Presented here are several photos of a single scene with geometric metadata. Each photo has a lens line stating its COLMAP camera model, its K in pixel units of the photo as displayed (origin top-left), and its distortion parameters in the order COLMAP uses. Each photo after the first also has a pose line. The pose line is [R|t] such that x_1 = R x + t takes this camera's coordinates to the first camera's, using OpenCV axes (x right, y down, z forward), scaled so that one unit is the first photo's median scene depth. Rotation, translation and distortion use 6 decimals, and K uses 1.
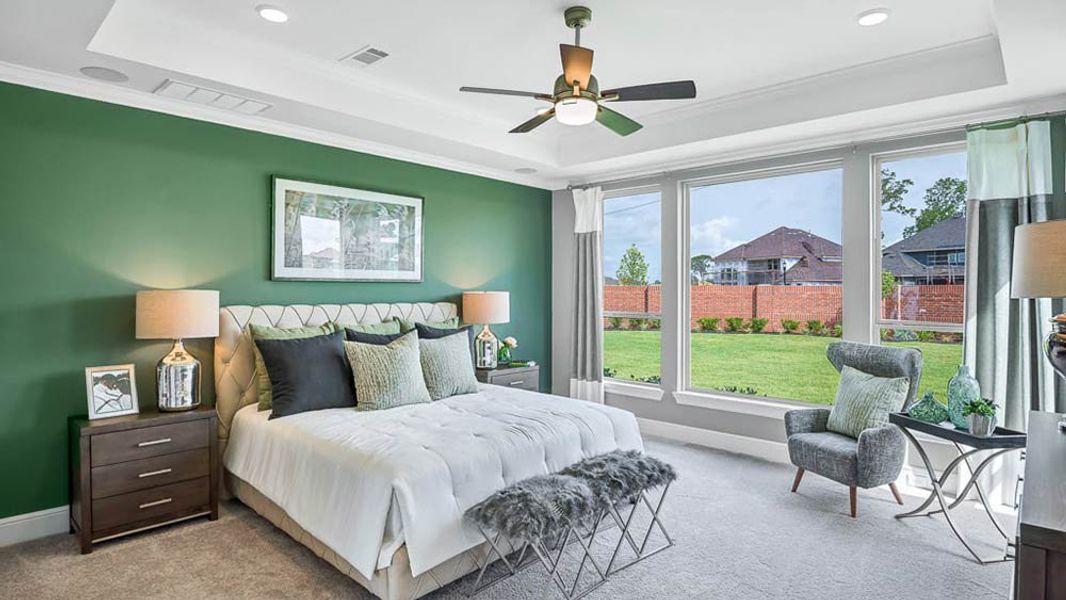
lens RADIAL K [[545.5, 0, 533.0], [0, 545.5, 300.0], [0, 0, 1]] dist [0.000487, 0.000059]
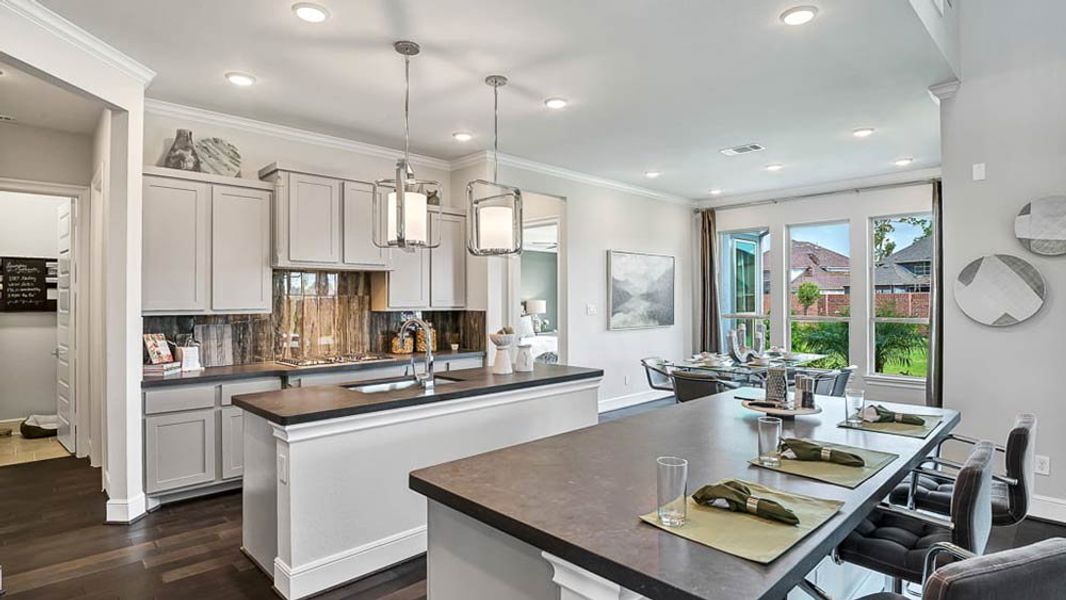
lens RADIAL K [[545.5, 0, 533.0], [0, 545.5, 300.0], [0, 0, 1]] dist [0.000487, 0.000059]
pose [[0.998233, -0.006344, -0.059090, 0.004990], [0.005370, 0.999847, -0.016629, 0.002773], [0.059186, 0.016283, 0.998114, -0.166897]]
